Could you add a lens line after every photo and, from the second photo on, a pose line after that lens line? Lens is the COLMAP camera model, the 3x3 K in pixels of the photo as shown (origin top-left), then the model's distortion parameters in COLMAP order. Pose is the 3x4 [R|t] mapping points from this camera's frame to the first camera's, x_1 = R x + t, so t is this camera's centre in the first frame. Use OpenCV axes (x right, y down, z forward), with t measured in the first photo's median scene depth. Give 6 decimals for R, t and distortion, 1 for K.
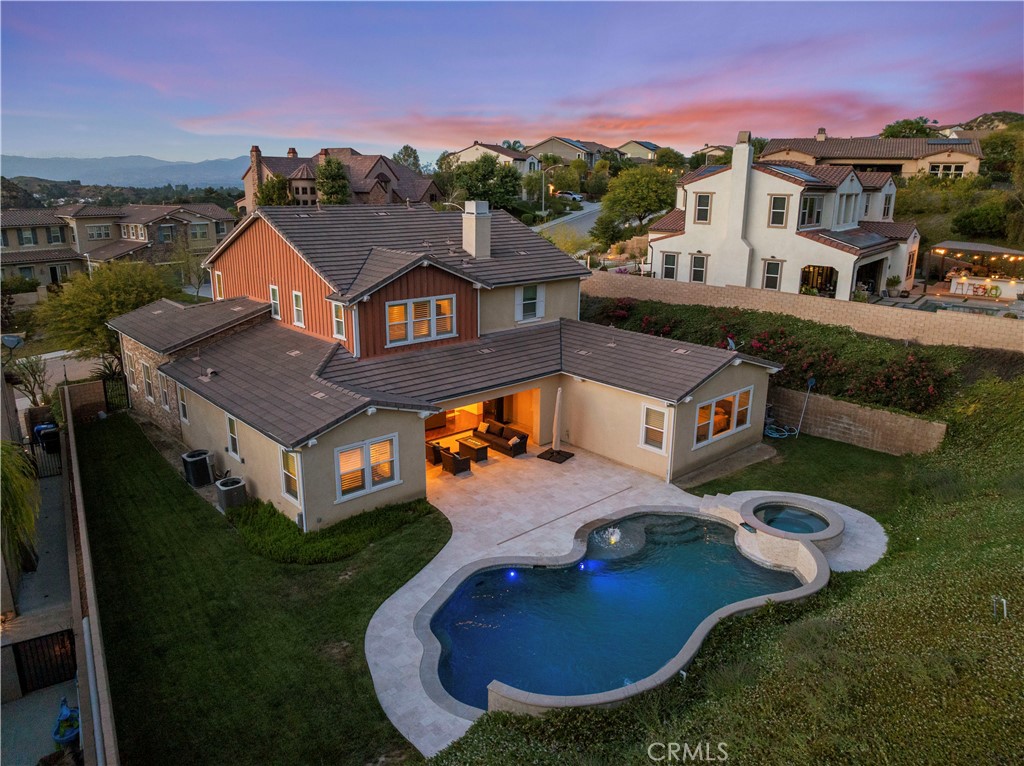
lens RADIAL K [[718.6, 0, 512.0], [0, 718.6, 383.0], [0, 0, 1]] dist [-0.028732, -0.001096]
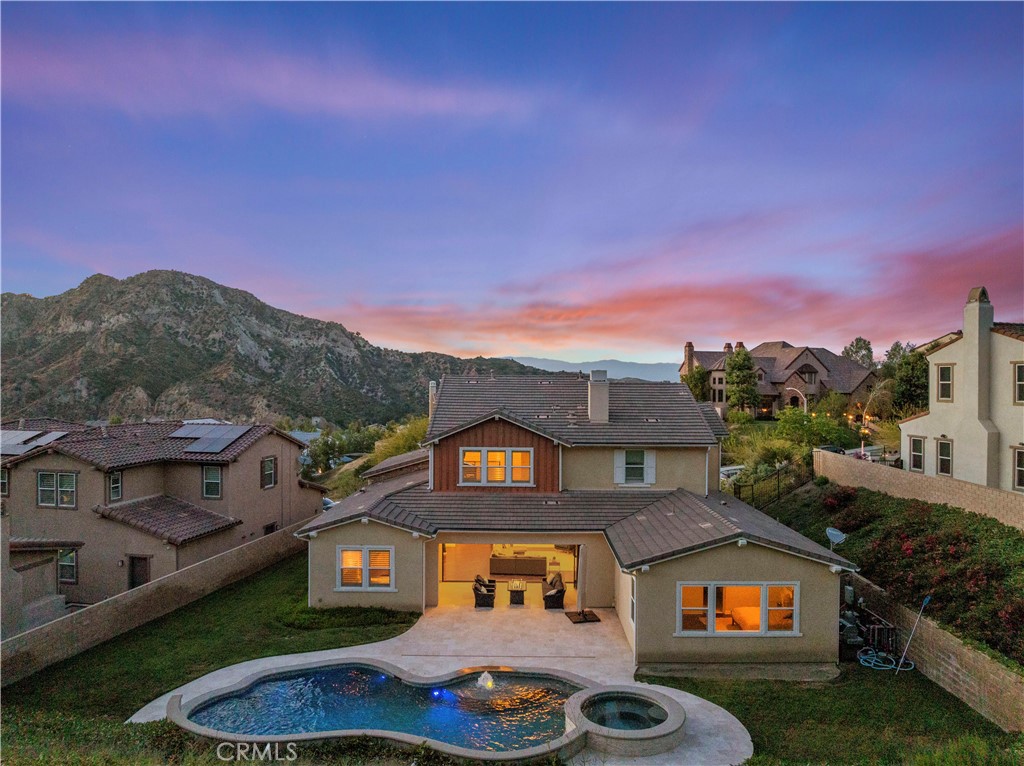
lens RADIAL K [[720.8, 0, 512.0], [0, 720.8, 383.0], [0, 0, 1]] dist [-0.044474, 0.011571]
pose [[0.729887, -0.001704, -0.683566, 0.640861], [-0.184512, 0.962387, -0.199414, 0.007638], [0.658195, 0.271675, 0.702120, 0.165538]]
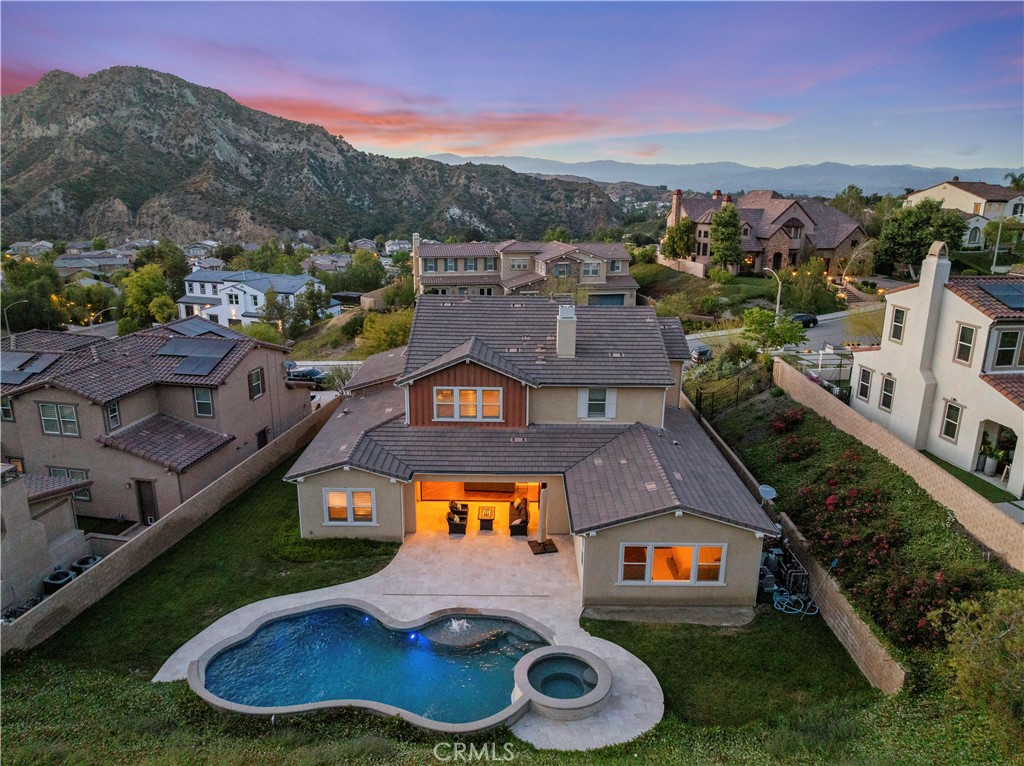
lens RADIAL K [[720.8, 0, 512.0], [0, 720.8, 383.0], [0, 0, 1]] dist [-0.044474, 0.011571]
pose [[0.737346, 0.180723, -0.650891, 0.686623], [-0.186550, 0.980554, 0.060928, -0.200802], [0.649246, 0.076499, 0.756722, 0.107895]]
